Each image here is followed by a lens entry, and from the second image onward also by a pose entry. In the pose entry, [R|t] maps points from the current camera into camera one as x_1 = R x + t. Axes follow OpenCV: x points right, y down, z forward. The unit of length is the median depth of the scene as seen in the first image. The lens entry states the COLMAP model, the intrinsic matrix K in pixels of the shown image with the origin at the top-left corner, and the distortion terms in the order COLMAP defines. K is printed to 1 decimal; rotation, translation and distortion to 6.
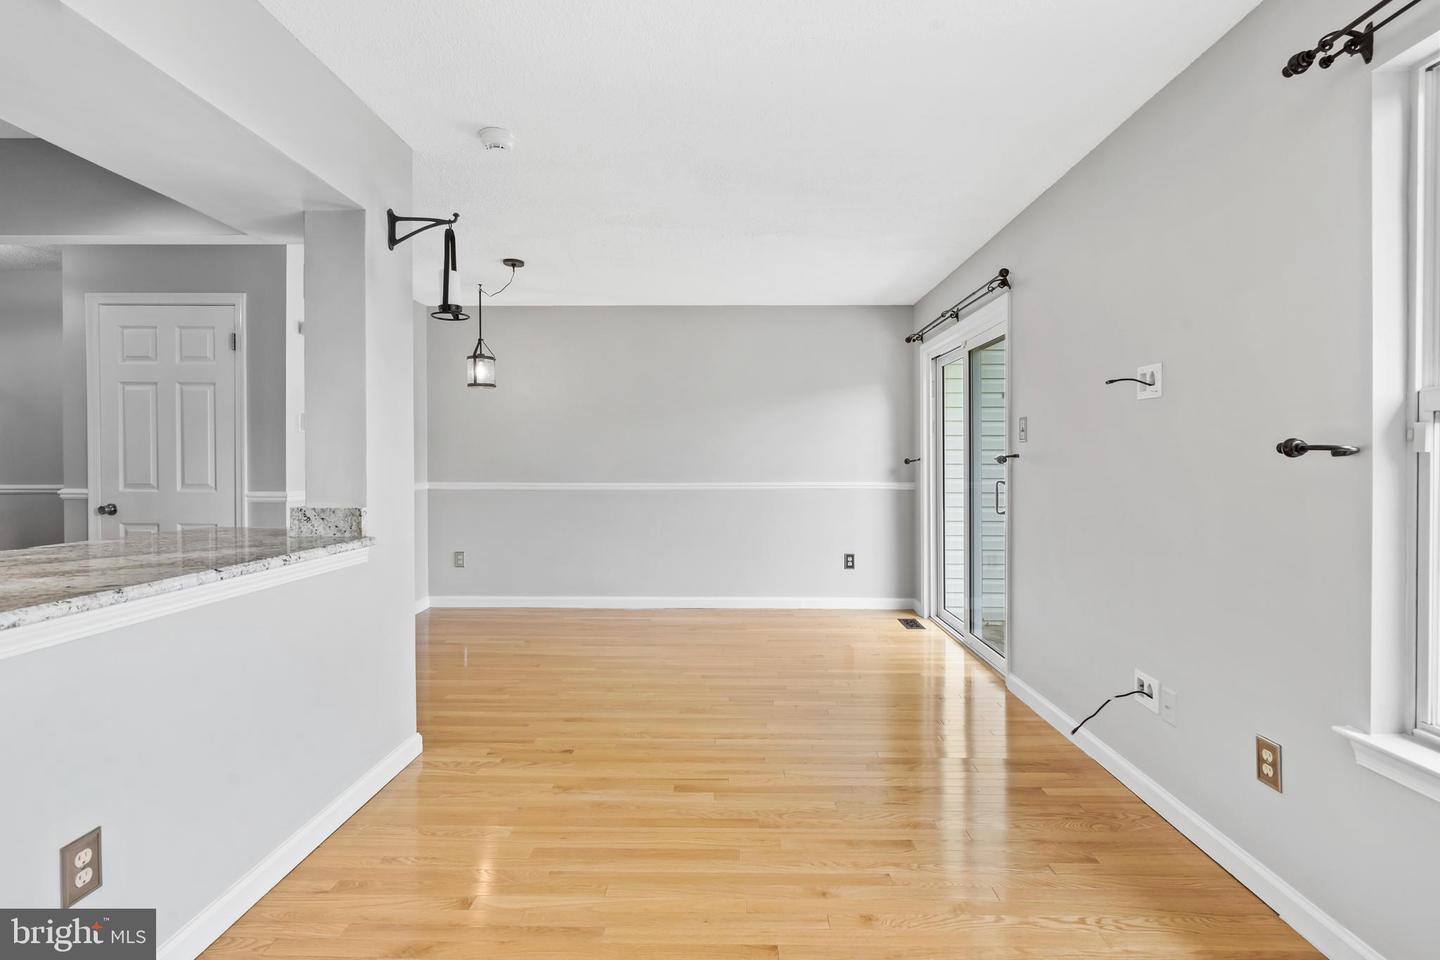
lens RADIAL K [[667.4, 0, 726.4], [0, 667.4, 468.4], [0, 0, 1]] dist [-0.005183, 0.002931]
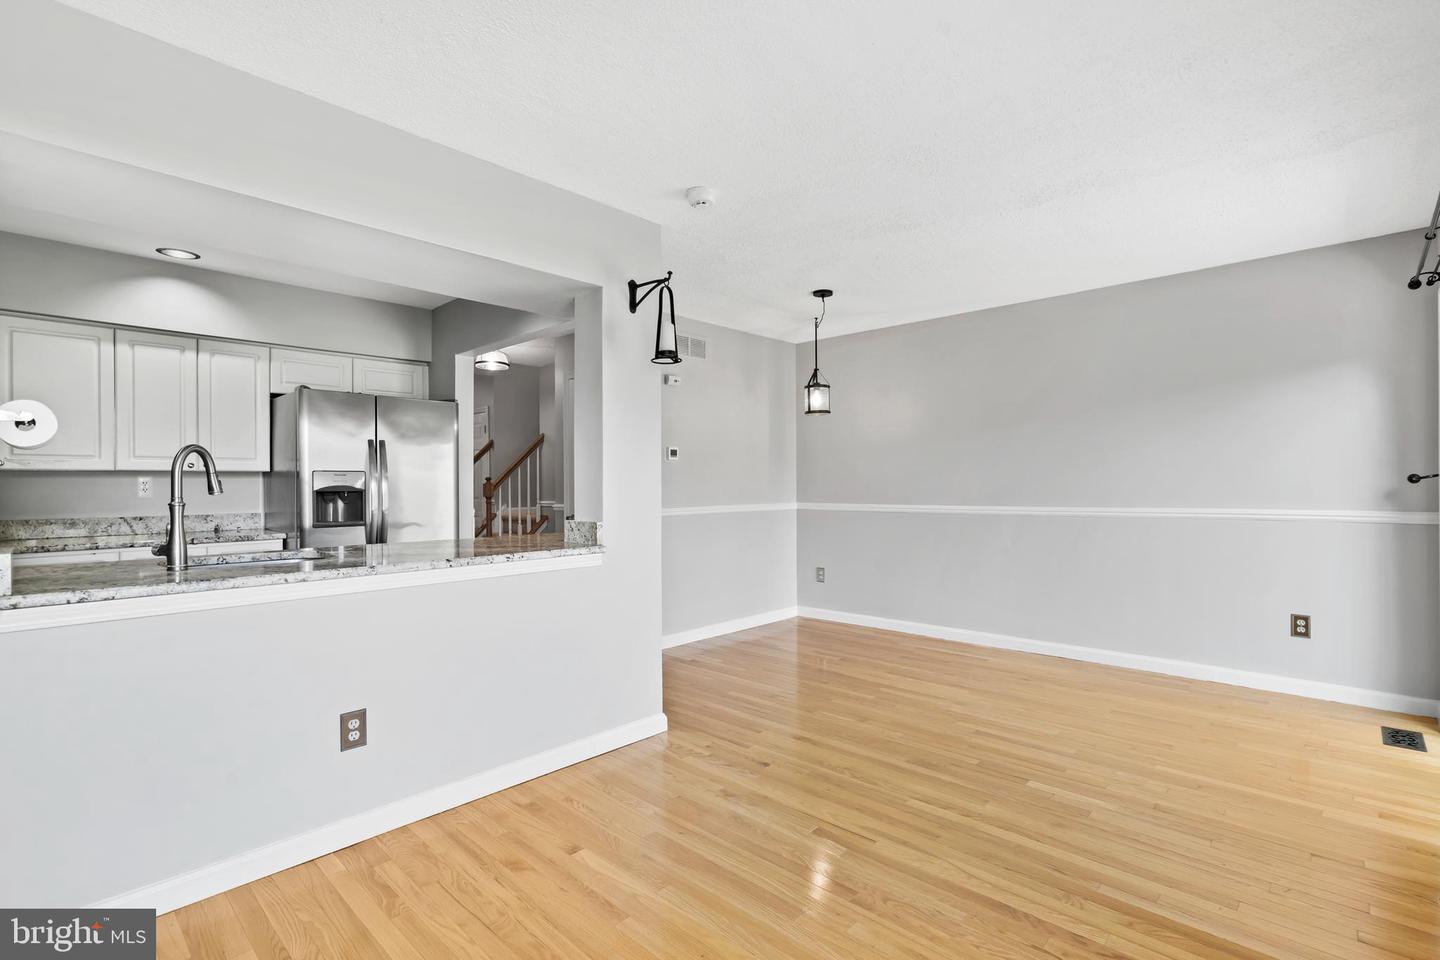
lens RADIAL K [[667.4, 0, 722.6], [0, 667.4, 489.9], [0, 0, 1]] dist [-0.005183, 0.002931]
pose [[0.734404, -0.000514, -0.678713, 0.427387], [0.001251, 0.999999, 0.000595, -0.002580], [0.678712, -0.001286, 0.734404, 0.198738]]
